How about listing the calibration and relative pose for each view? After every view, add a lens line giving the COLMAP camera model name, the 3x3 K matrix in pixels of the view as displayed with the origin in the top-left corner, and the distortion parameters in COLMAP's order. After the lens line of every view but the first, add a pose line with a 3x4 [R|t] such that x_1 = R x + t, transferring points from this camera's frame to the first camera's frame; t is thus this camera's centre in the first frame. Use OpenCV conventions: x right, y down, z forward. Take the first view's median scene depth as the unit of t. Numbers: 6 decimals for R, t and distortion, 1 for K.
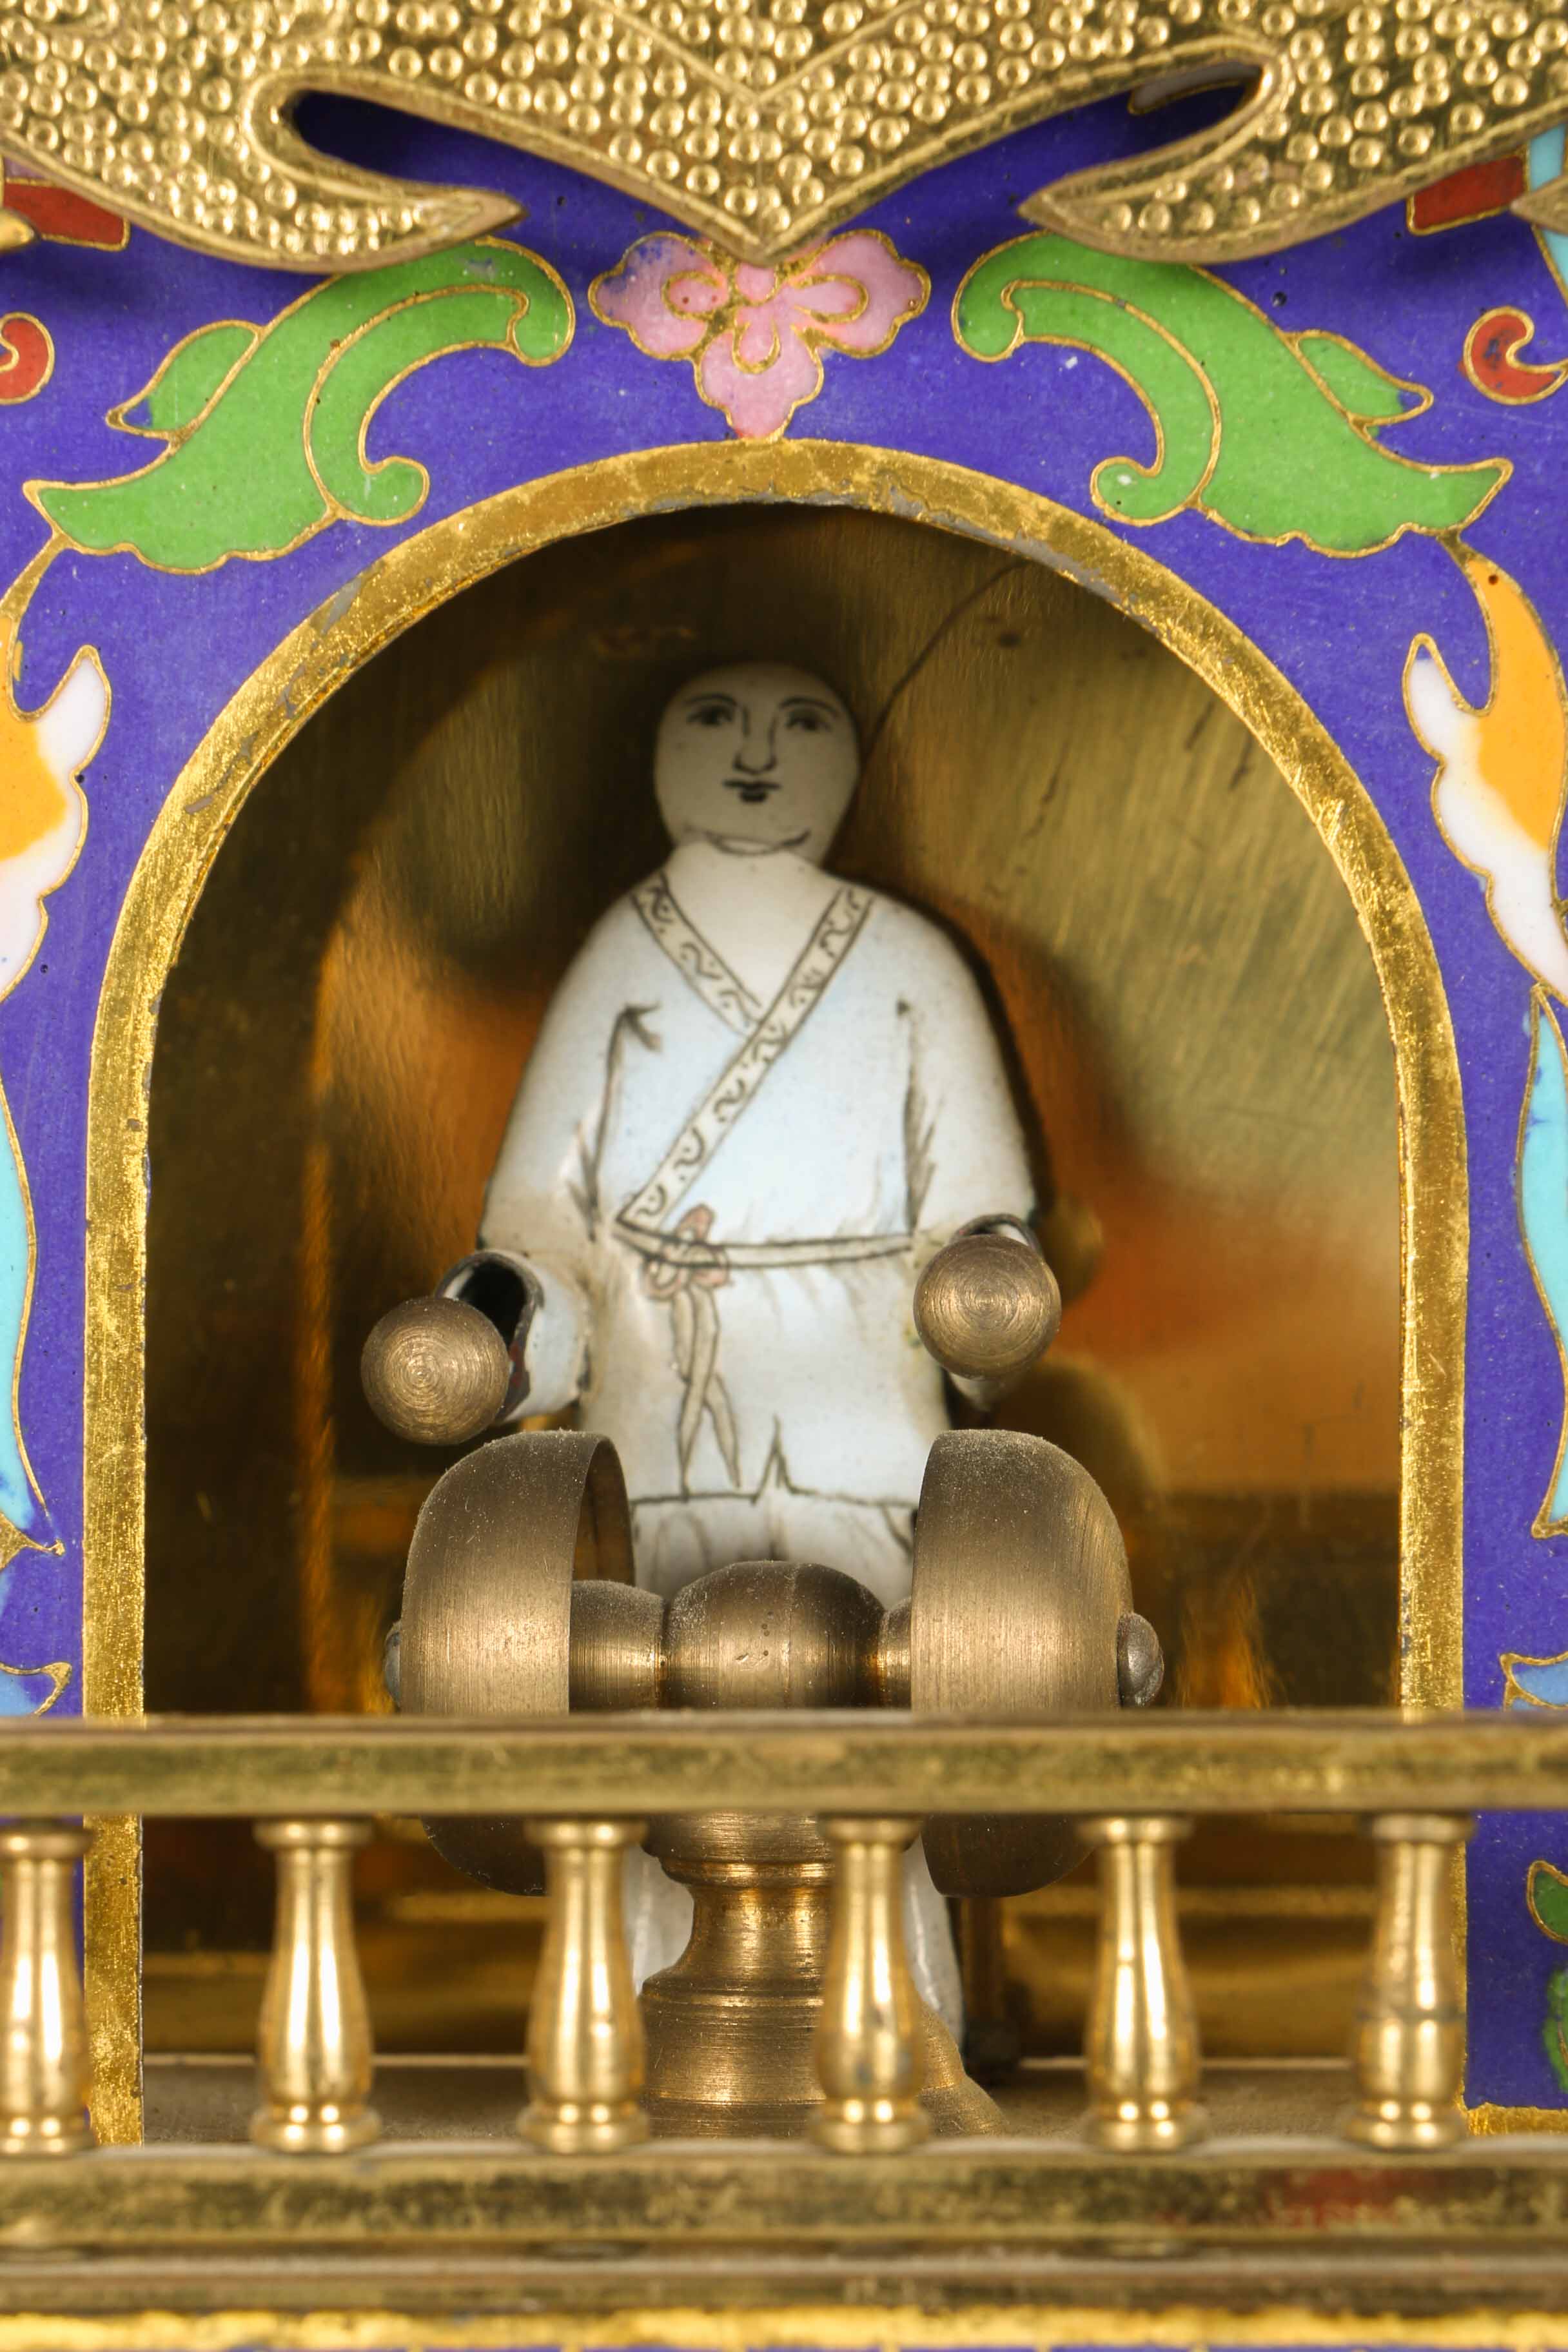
lens RADIAL K [[12433.5, 0, 768.5], [0, 12433.5, 1184.4], [0, 0, 1]] dist [0.625421, 0.000000]
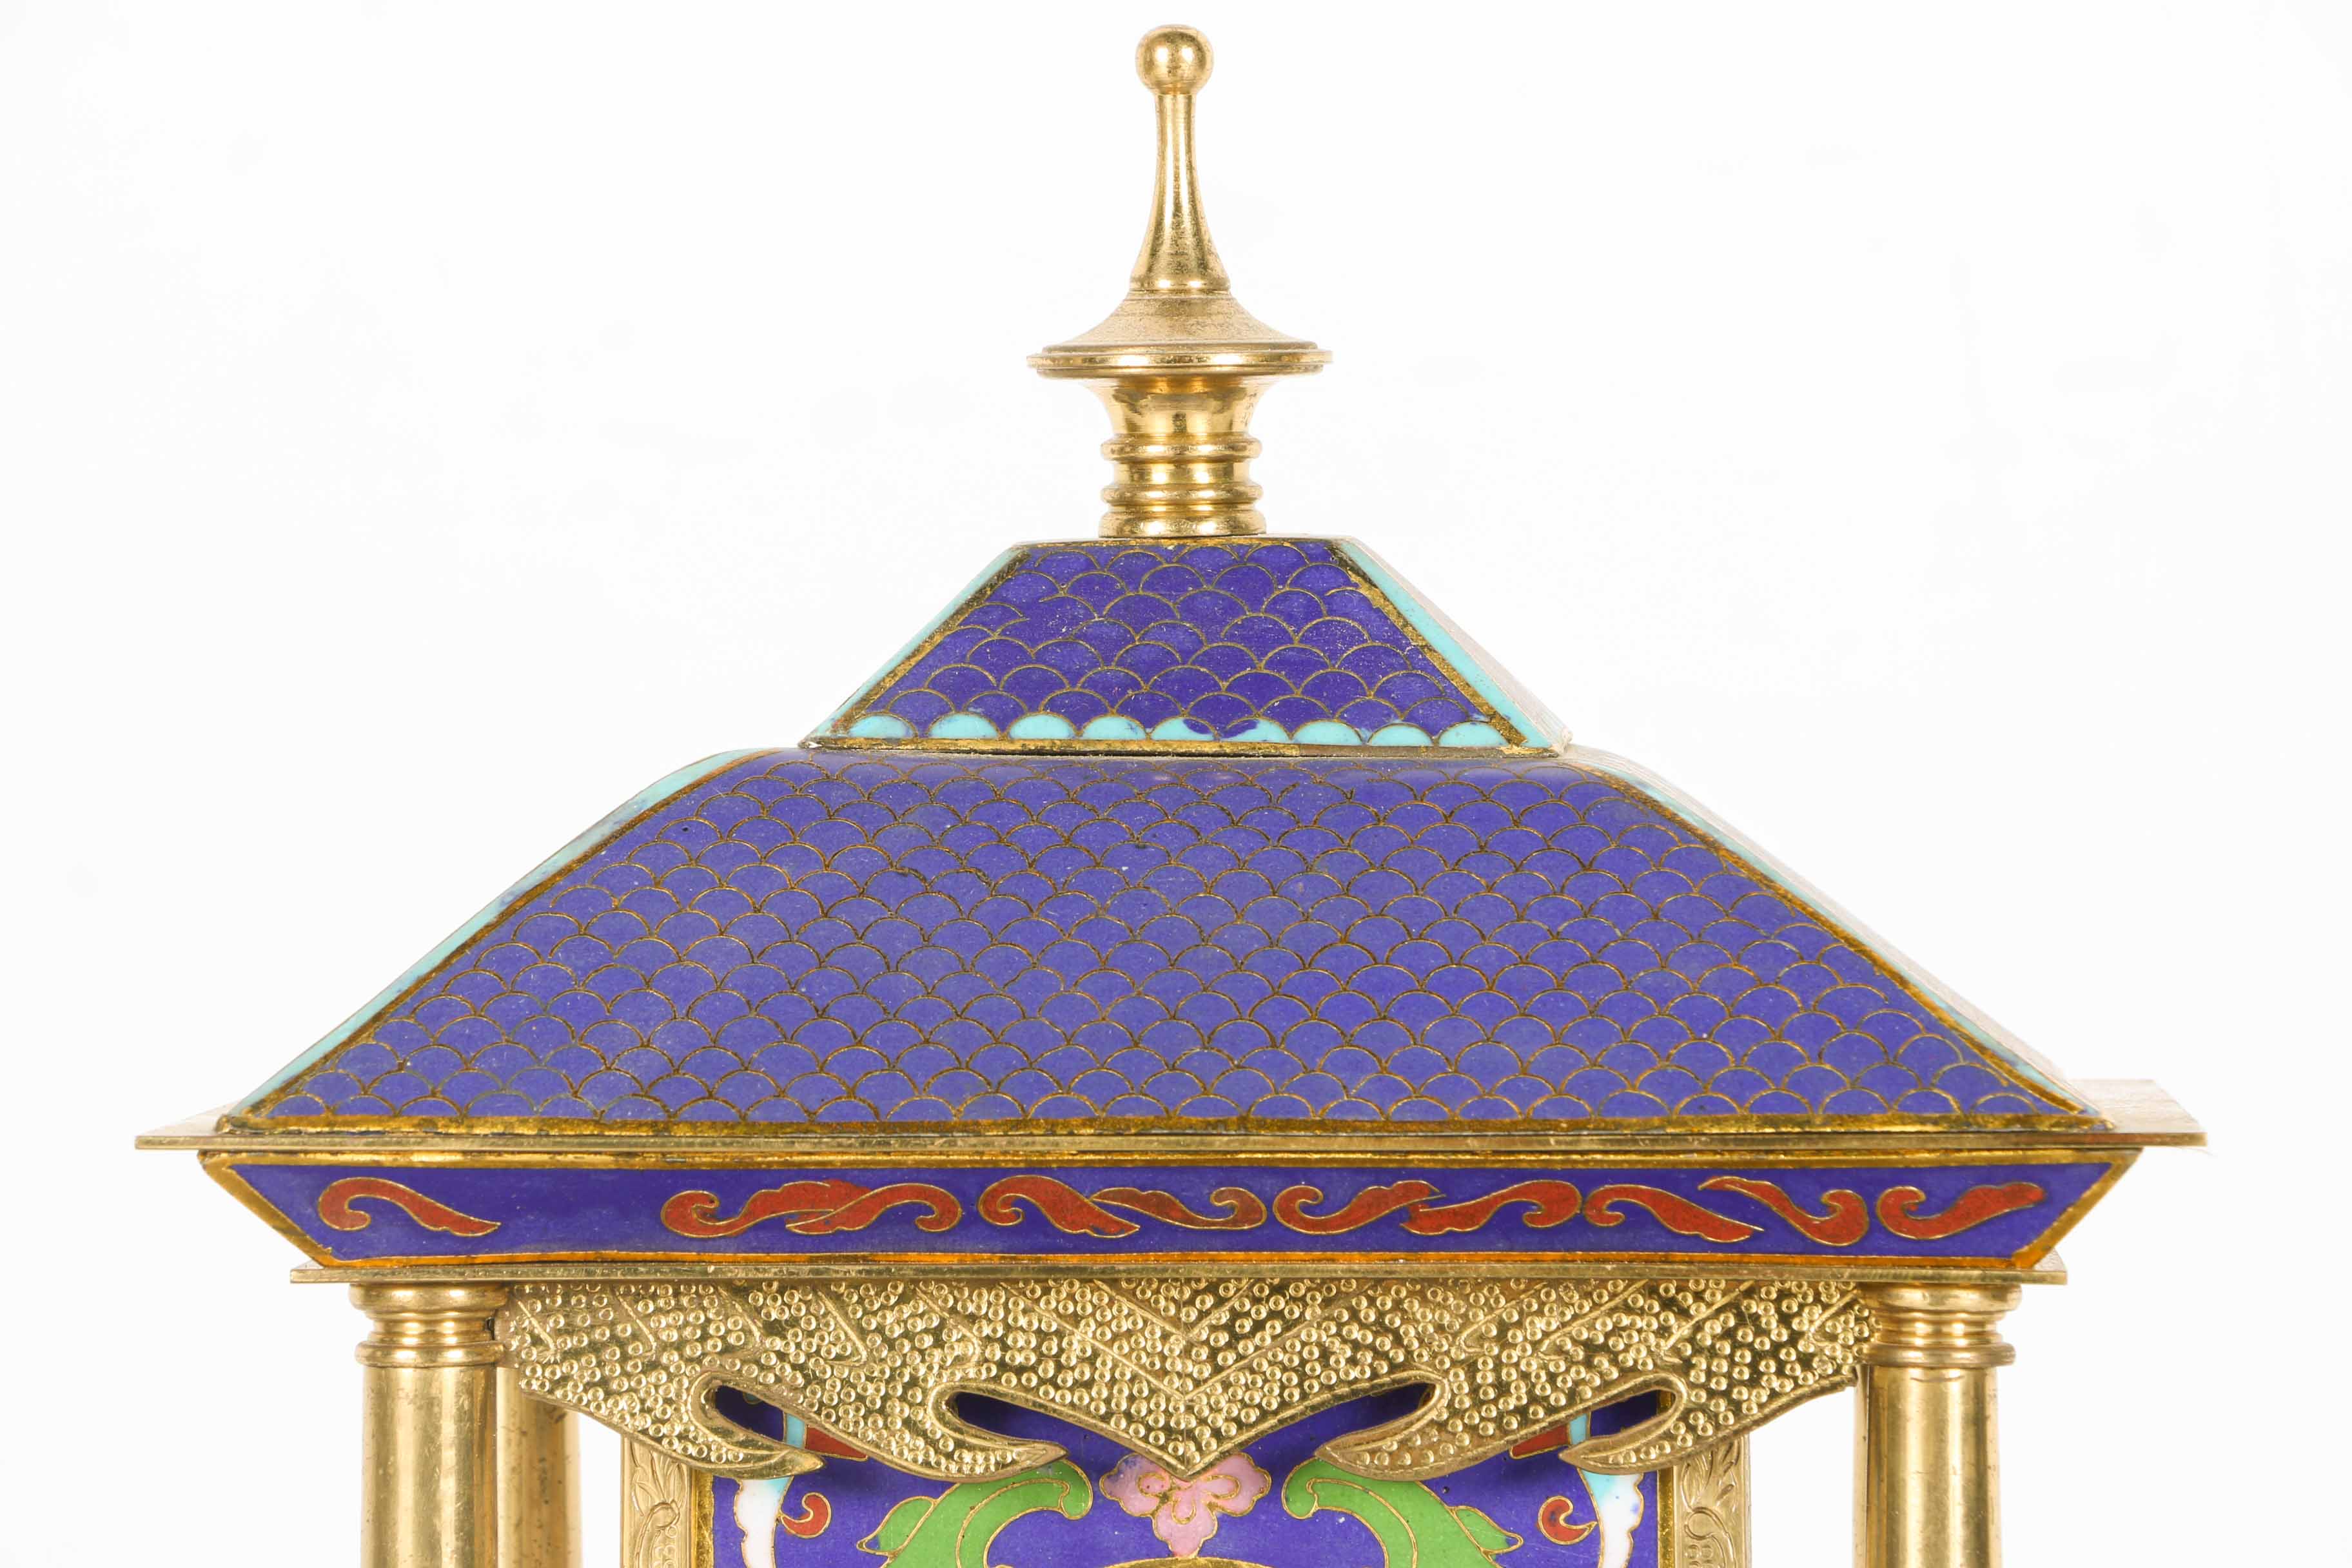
lens RADIAL K [[10492.0, 0, 1180.0], [0, 10492.0, 786.7], [0, 0, 1]] dist [0.789908, 0.000000]
pose [[0.999979, 0.002137, -0.006096, 0.008459], [-0.002274, 0.999740, -0.022674, -0.144733], [0.006046, 0.022688, 0.999724, -0.683880]]
